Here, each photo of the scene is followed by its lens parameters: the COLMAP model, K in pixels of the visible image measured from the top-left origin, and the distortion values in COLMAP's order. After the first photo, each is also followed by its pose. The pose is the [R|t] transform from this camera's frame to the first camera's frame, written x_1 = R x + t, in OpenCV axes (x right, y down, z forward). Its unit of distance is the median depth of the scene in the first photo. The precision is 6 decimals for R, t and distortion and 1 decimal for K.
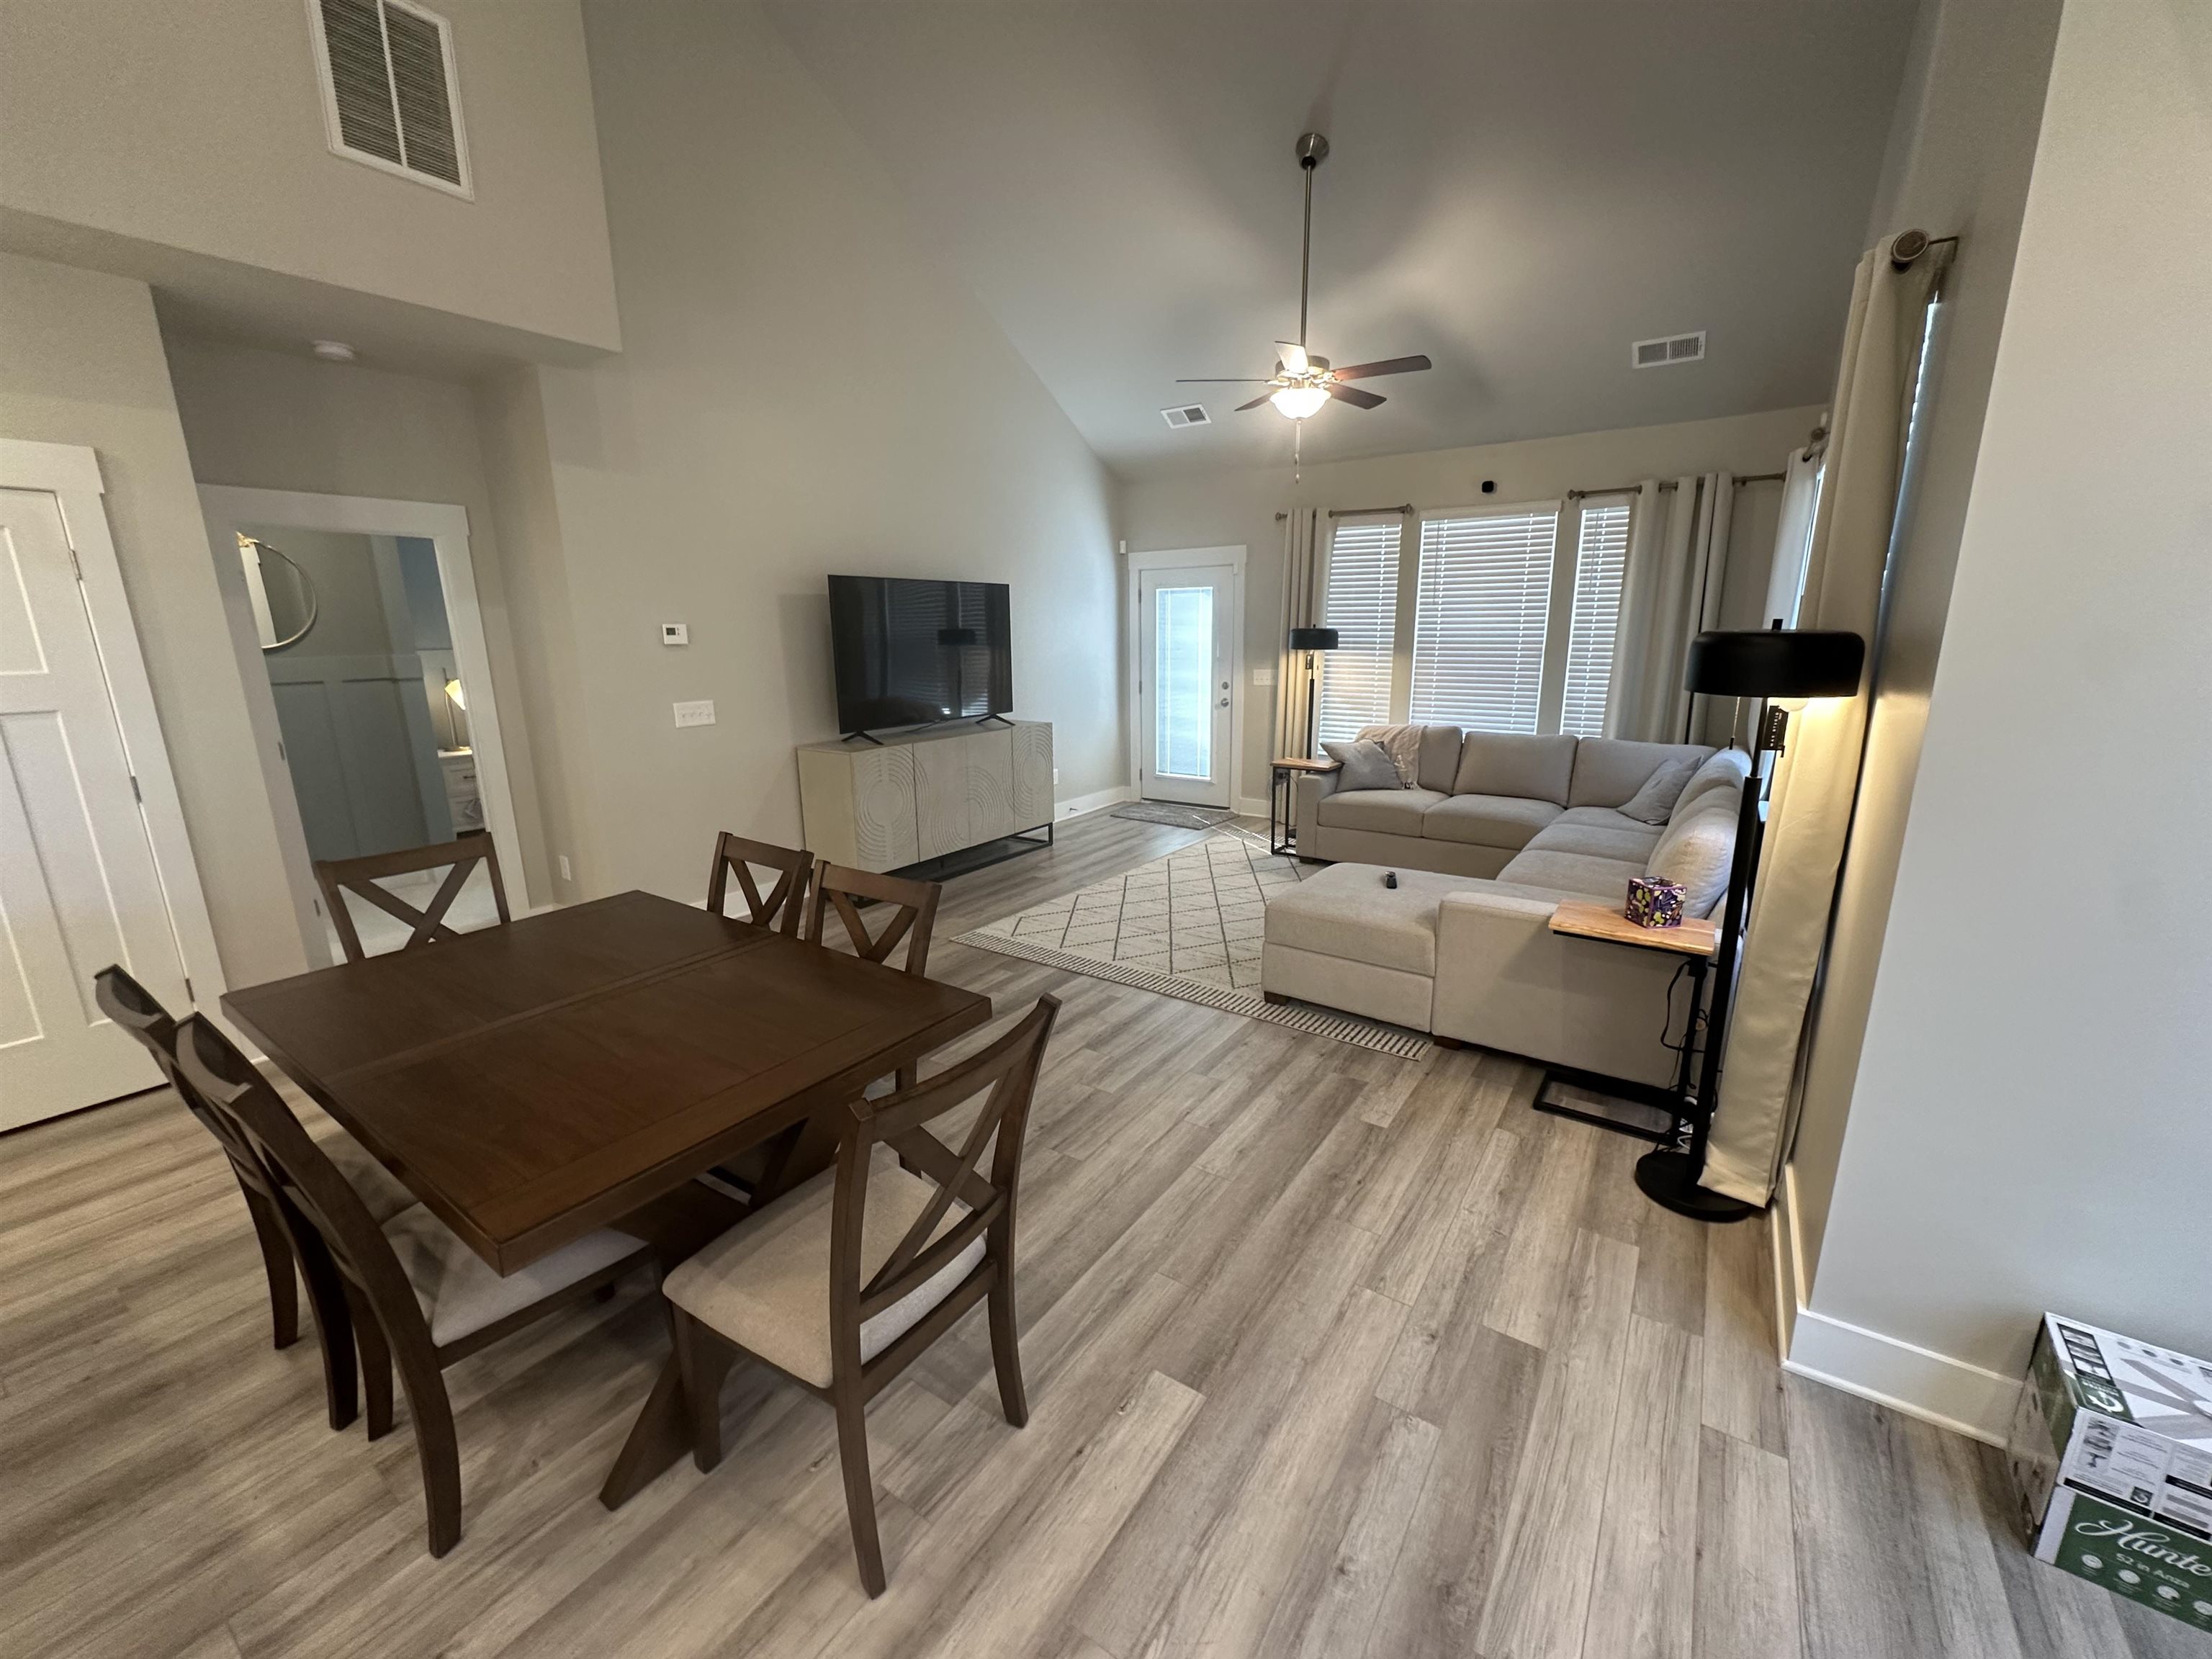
lens RADIAL K [[873.9, 0, 1103.6], [0, 873.9, 828.0], [0, 0, 1]] dist [-0.006449, 0.000388]
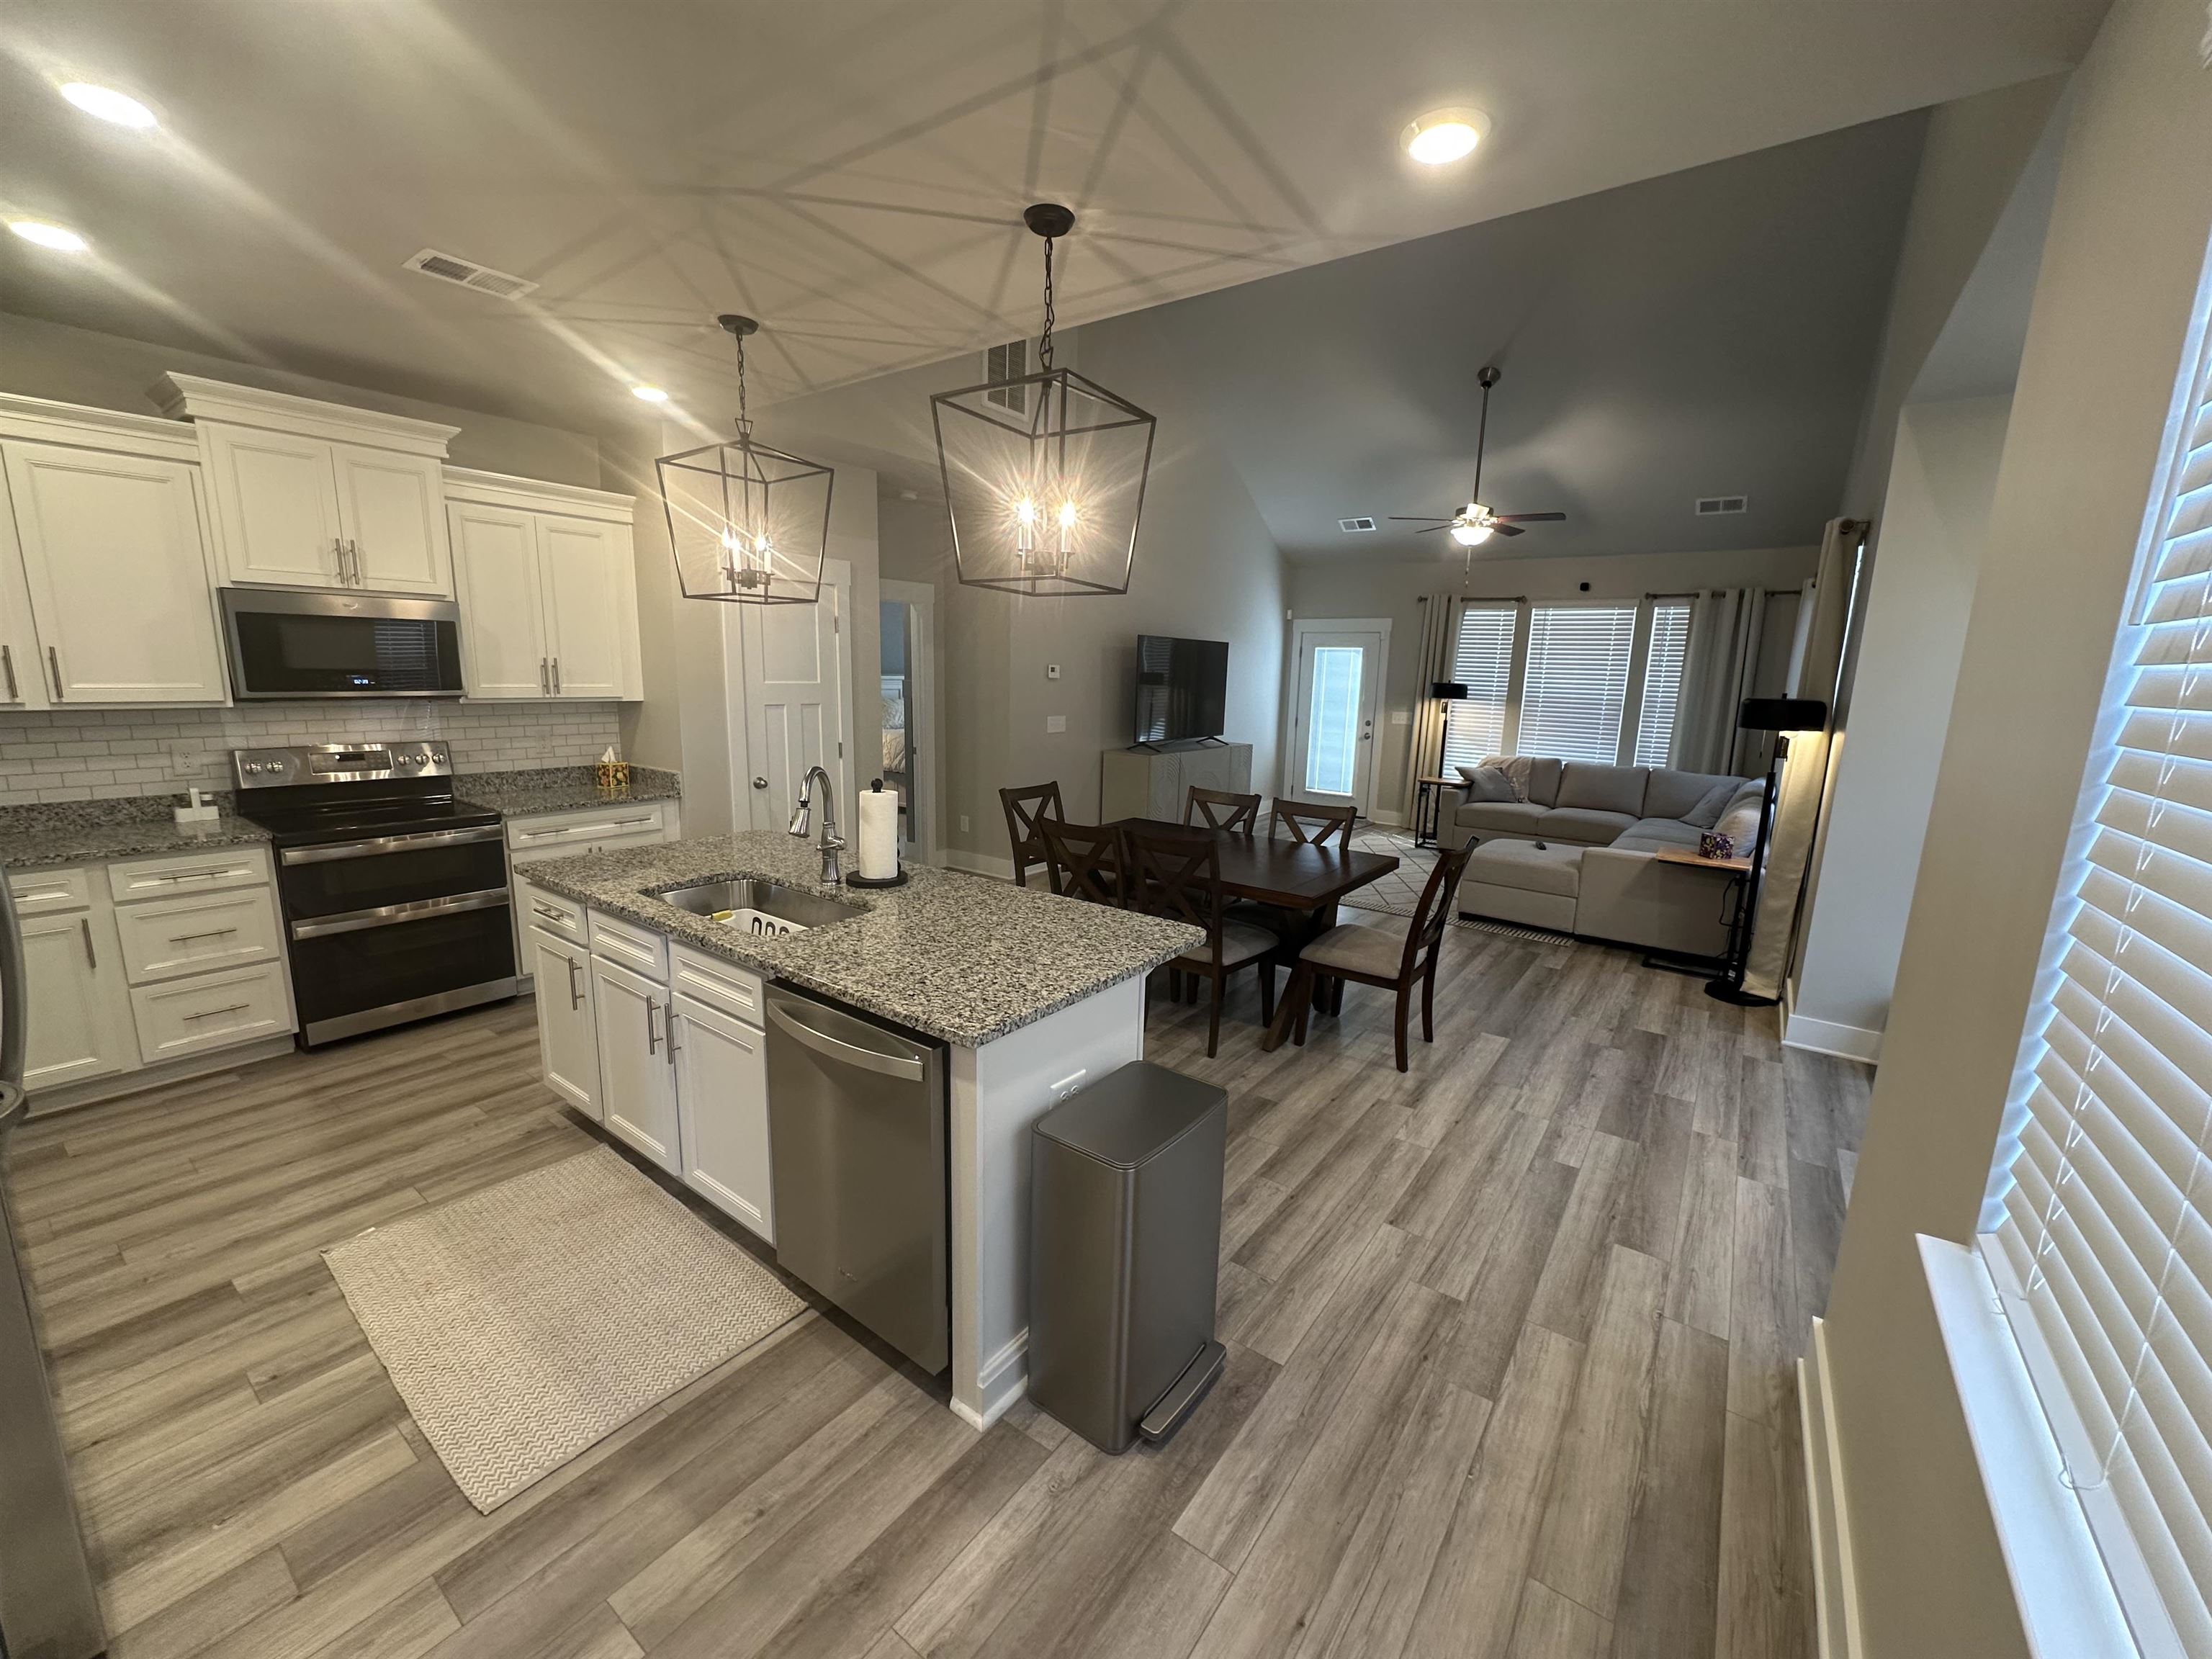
lens RADIAL K [[873.9, 0, 1112.2], [0, 873.9, 825.4], [0, 0, 1]] dist [-0.006449, 0.000388]
pose [[0.998911, 0.042148, -0.020007, -0.363136], [-0.043062, 0.997932, -0.047723, 0.116104], [0.017955, 0.048533, 0.998660, -0.514616]]
